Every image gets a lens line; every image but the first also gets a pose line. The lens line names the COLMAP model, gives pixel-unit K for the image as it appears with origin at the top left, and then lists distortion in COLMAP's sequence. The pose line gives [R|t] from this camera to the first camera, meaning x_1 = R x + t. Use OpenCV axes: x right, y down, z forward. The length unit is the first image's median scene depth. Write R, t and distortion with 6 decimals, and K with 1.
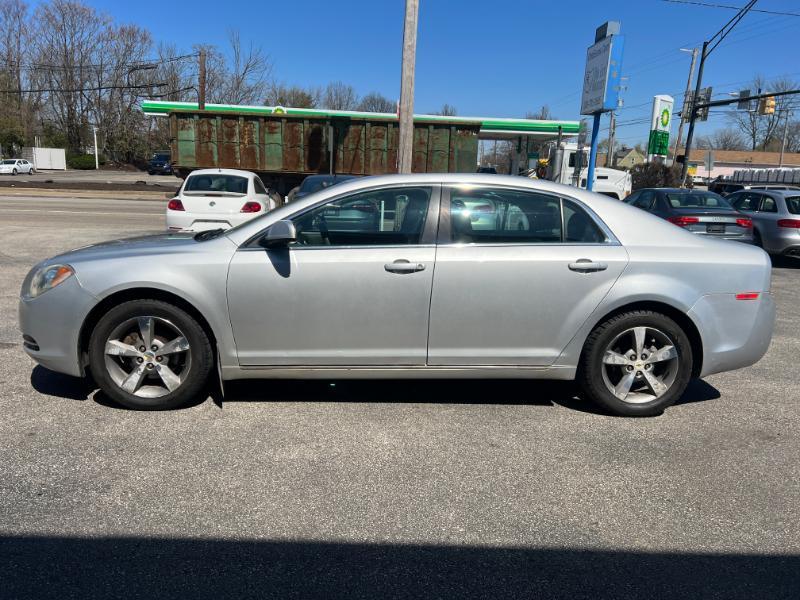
lens RADIAL K [[600.4, 0, 402.7], [0, 600.4, 297.9], [0, 0, 1]] dist [0.048501, -0.053101]
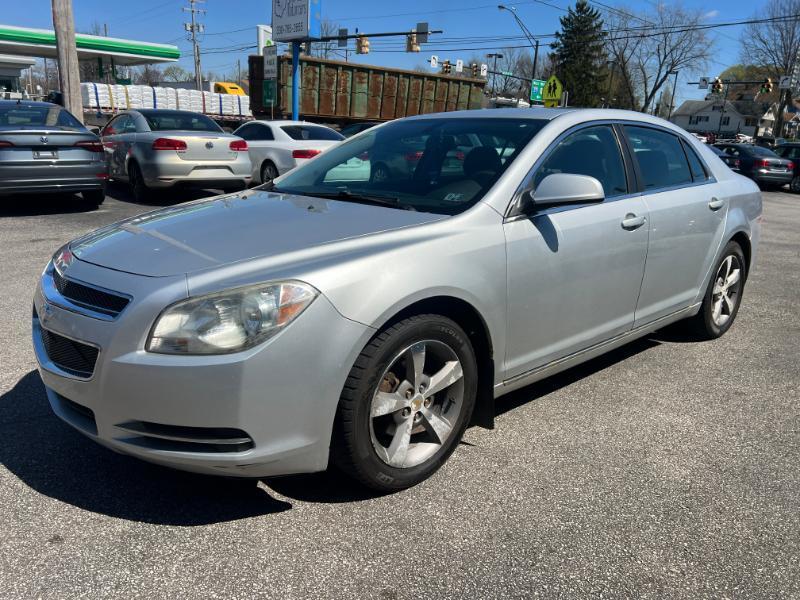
lens RADIAL K [[600.4, 0, 400.3], [0, 600.4, 304.1], [0, 0, 1]] dist [0.048501, -0.053101]
pose [[0.784430, -0.177299, 0.594336, -0.733765], [0.107210, 0.982607, 0.151626, -0.095622], [-0.610882, -0.055221, 0.789794, 0.479394]]
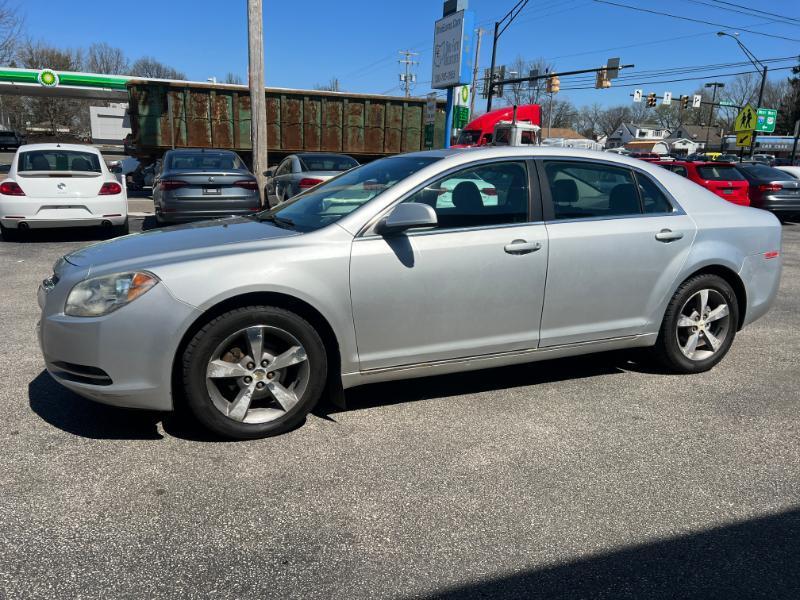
lens RADIAL K [[600.4, 0, 402.3], [0, 600.4, 307.8], [0, 0, 1]] dist [0.048501, -0.053101]
pose [[0.943790, -0.092346, 0.317383, -0.452345], [0.074238, 0.994871, 0.068709, -0.033161], [-0.322100, -0.041285, 0.945805, 0.147286]]
